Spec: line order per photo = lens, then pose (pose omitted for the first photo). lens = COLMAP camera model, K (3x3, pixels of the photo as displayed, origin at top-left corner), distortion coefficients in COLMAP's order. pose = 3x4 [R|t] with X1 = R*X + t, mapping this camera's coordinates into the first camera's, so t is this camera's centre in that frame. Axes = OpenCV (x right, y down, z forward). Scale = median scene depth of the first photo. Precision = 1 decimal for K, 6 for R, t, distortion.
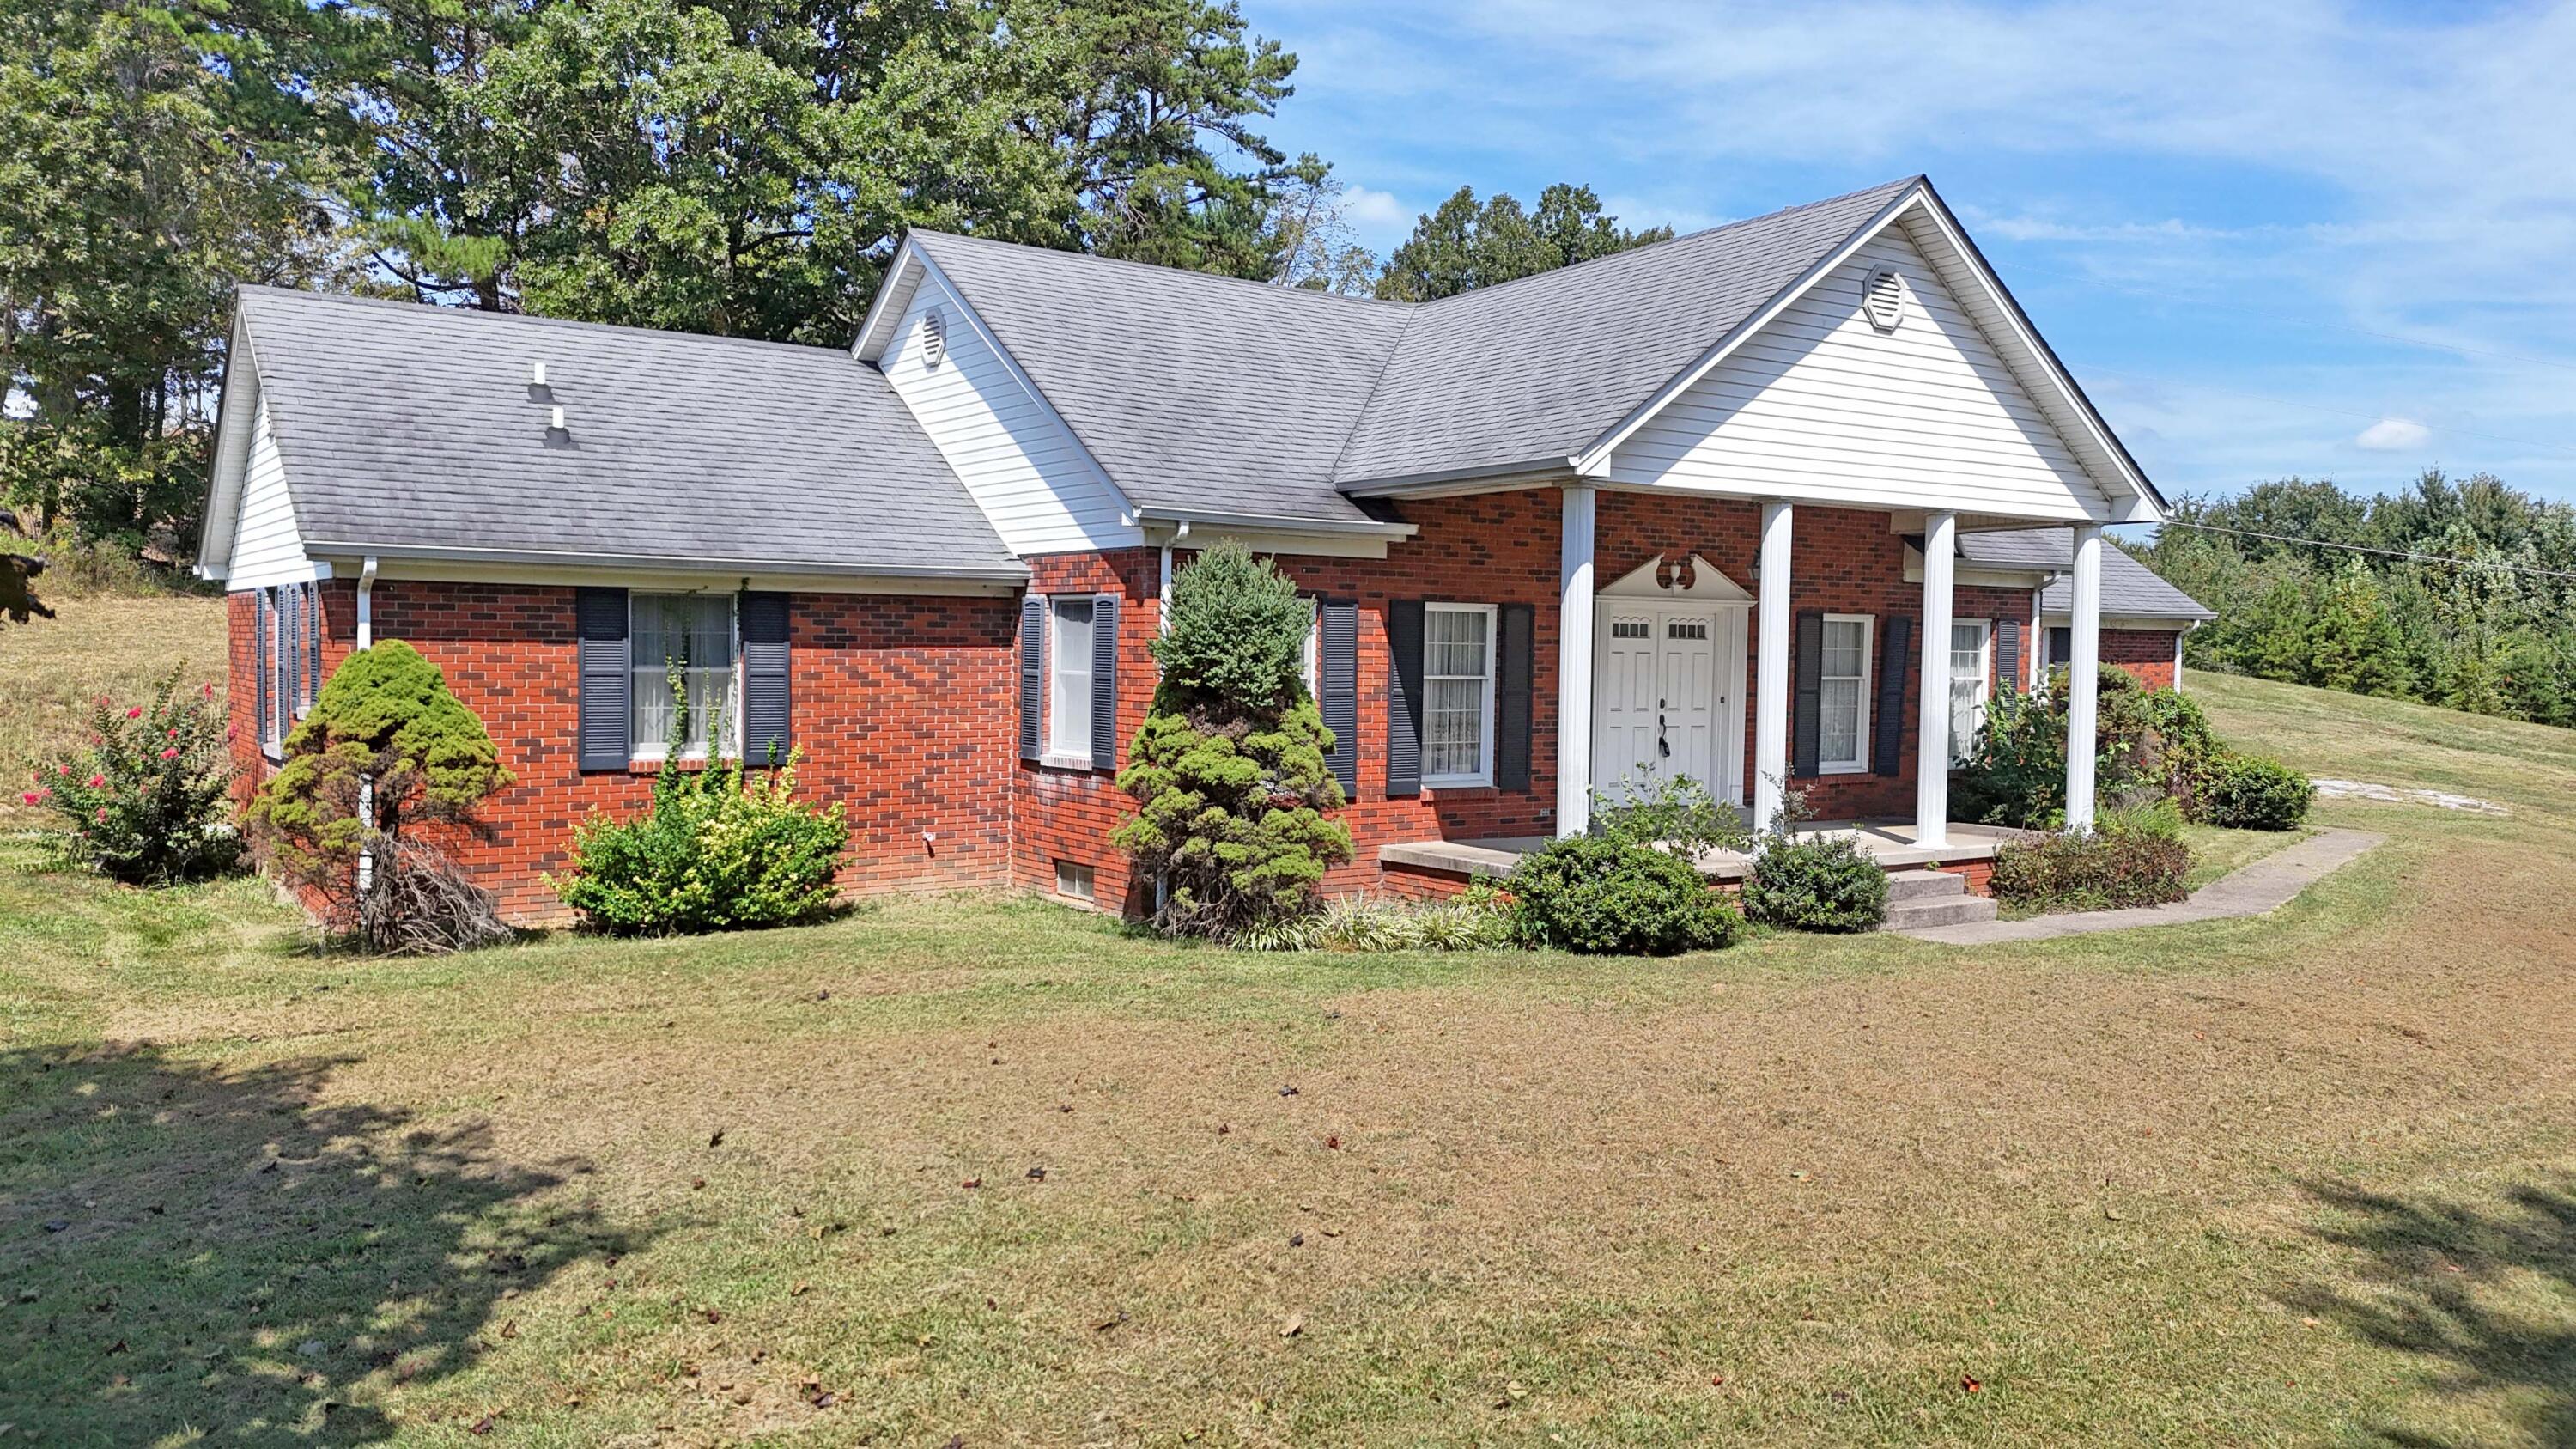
lens RADIAL K [[1874.4, 0, 1290.7], [0, 1874.4, 723.5], [0, 0, 1]] dist [0.069310, -0.069744]
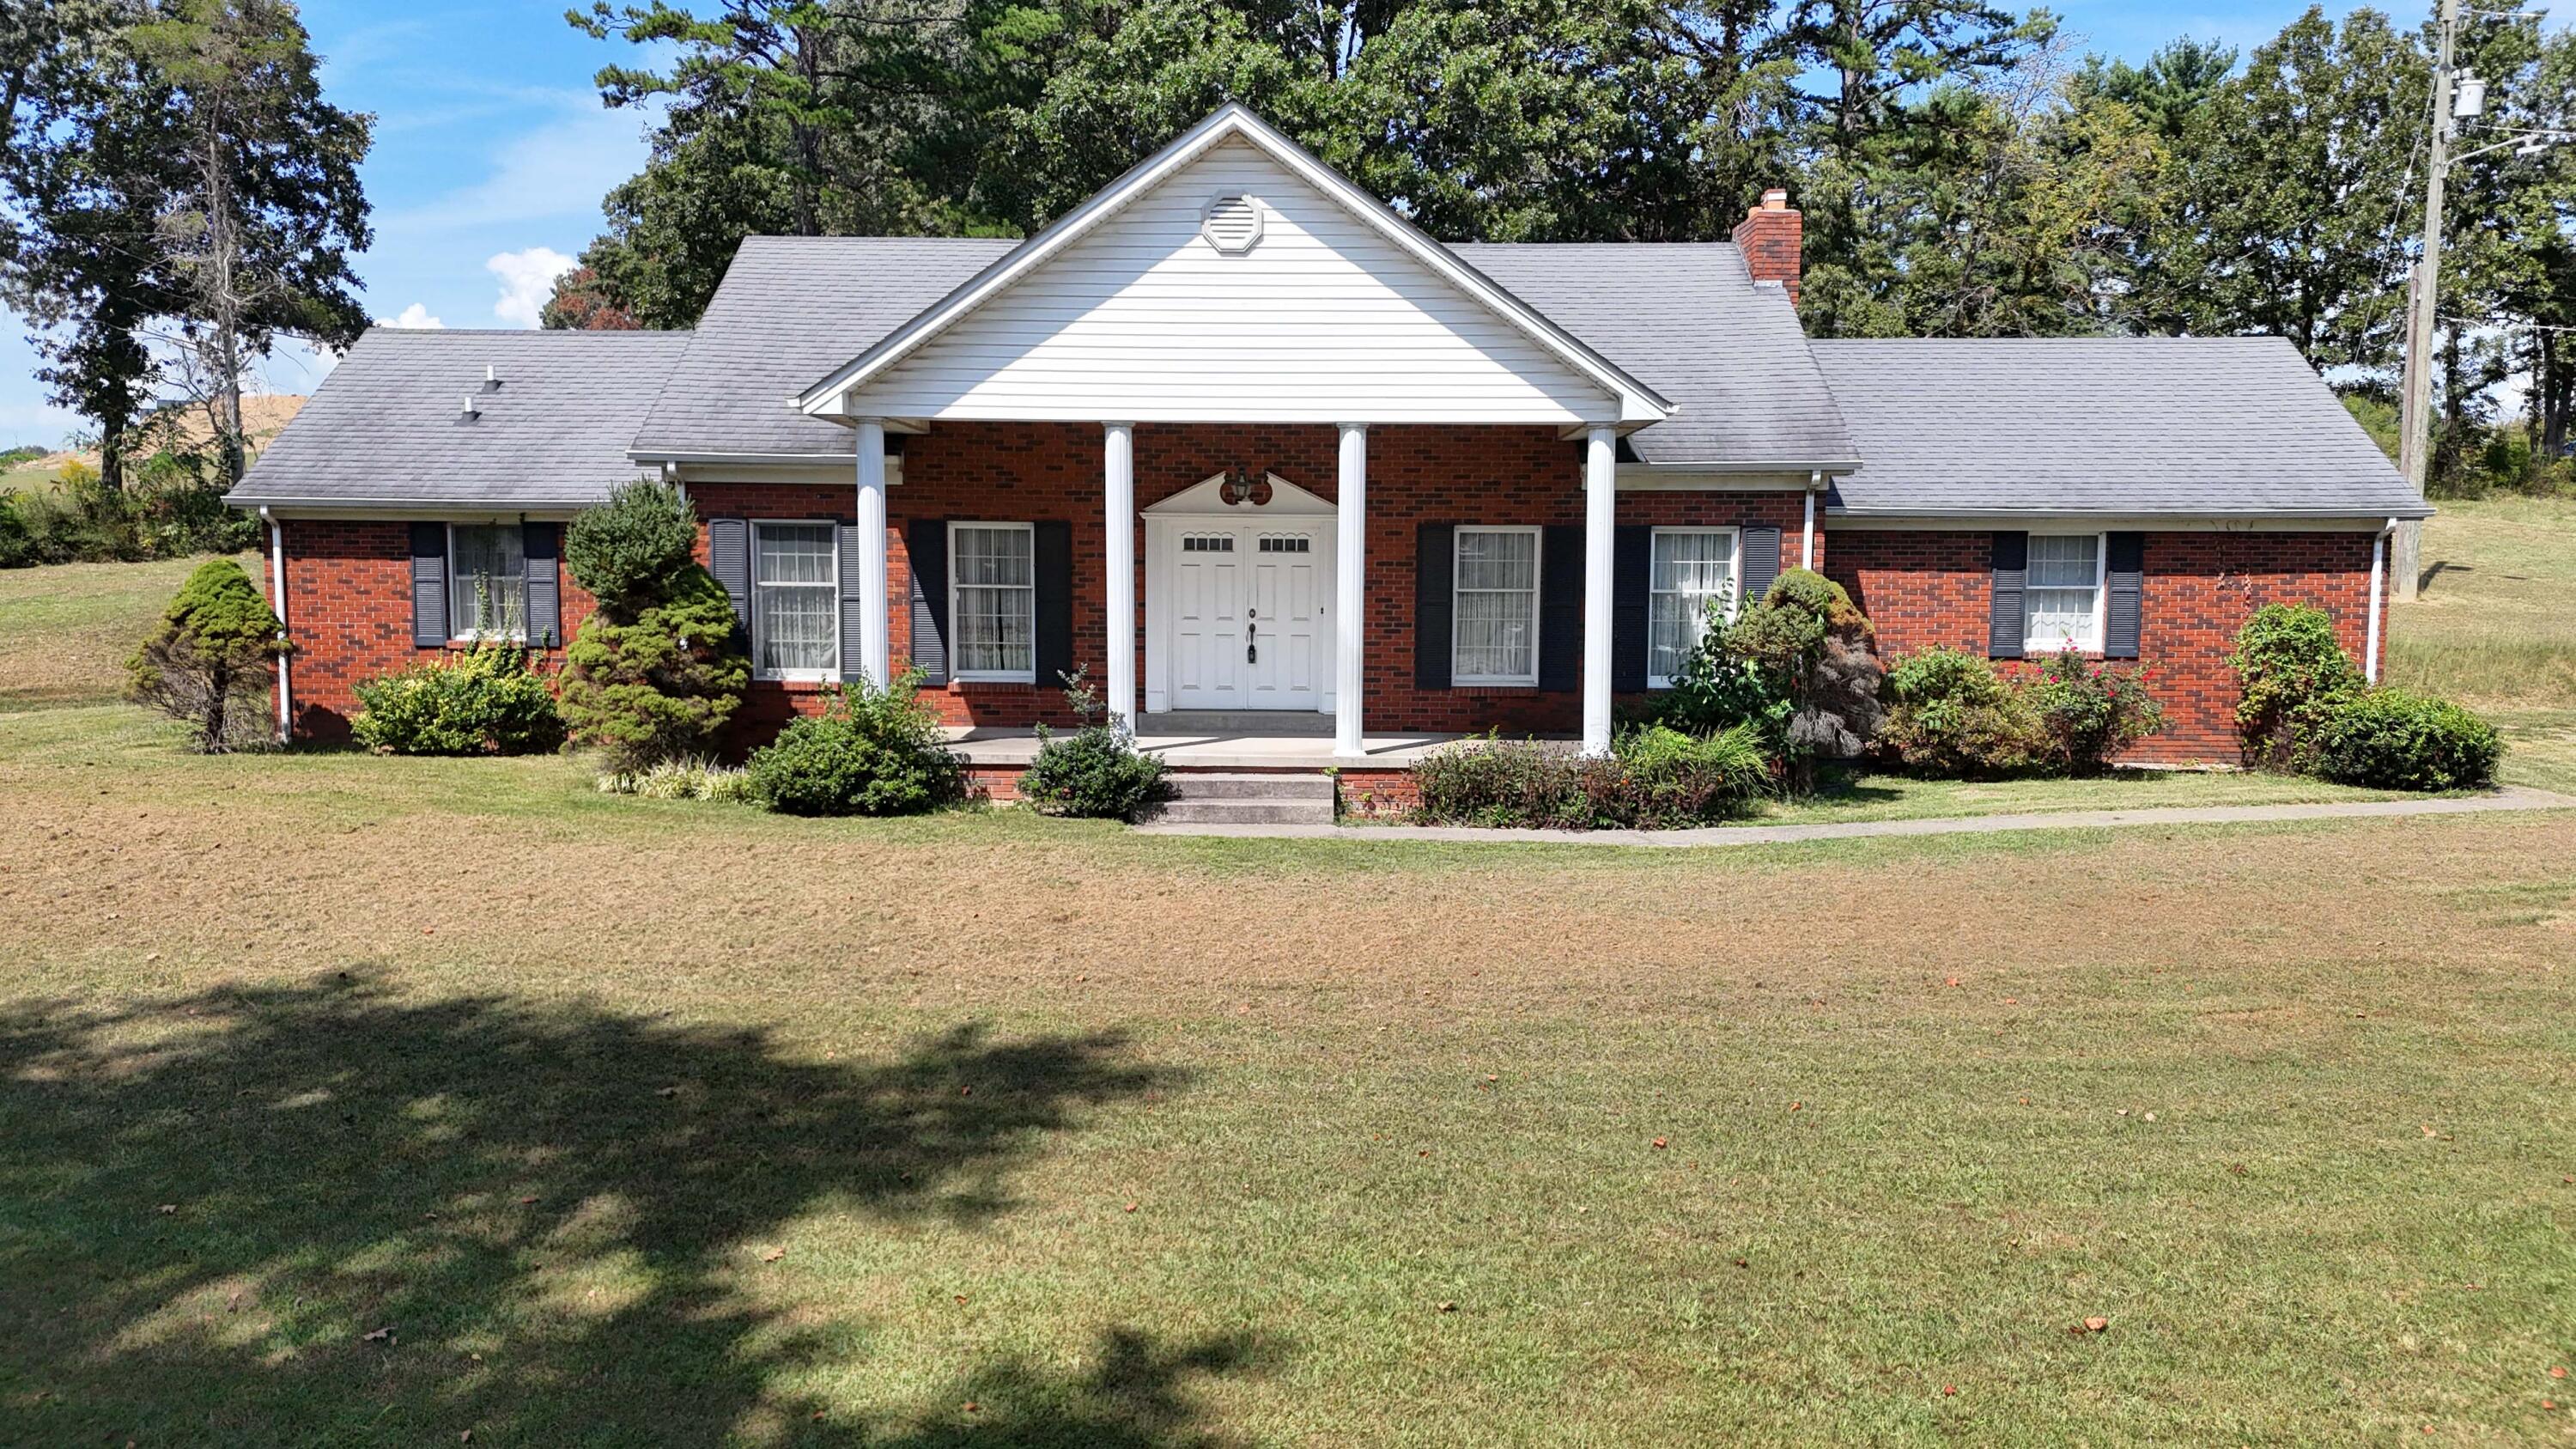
lens RADIAL K [[1874.4, 0, 1291.7], [0, 1874.4, 728.2], [0, 0, 1]] dist [0.069310, -0.069744]
pose [[0.816137, 0.045434, -0.576070, 0.900571], [-0.019115, 0.998481, 0.051669, -0.000671], [0.577542, -0.031157, 0.815766, 0.156330]]
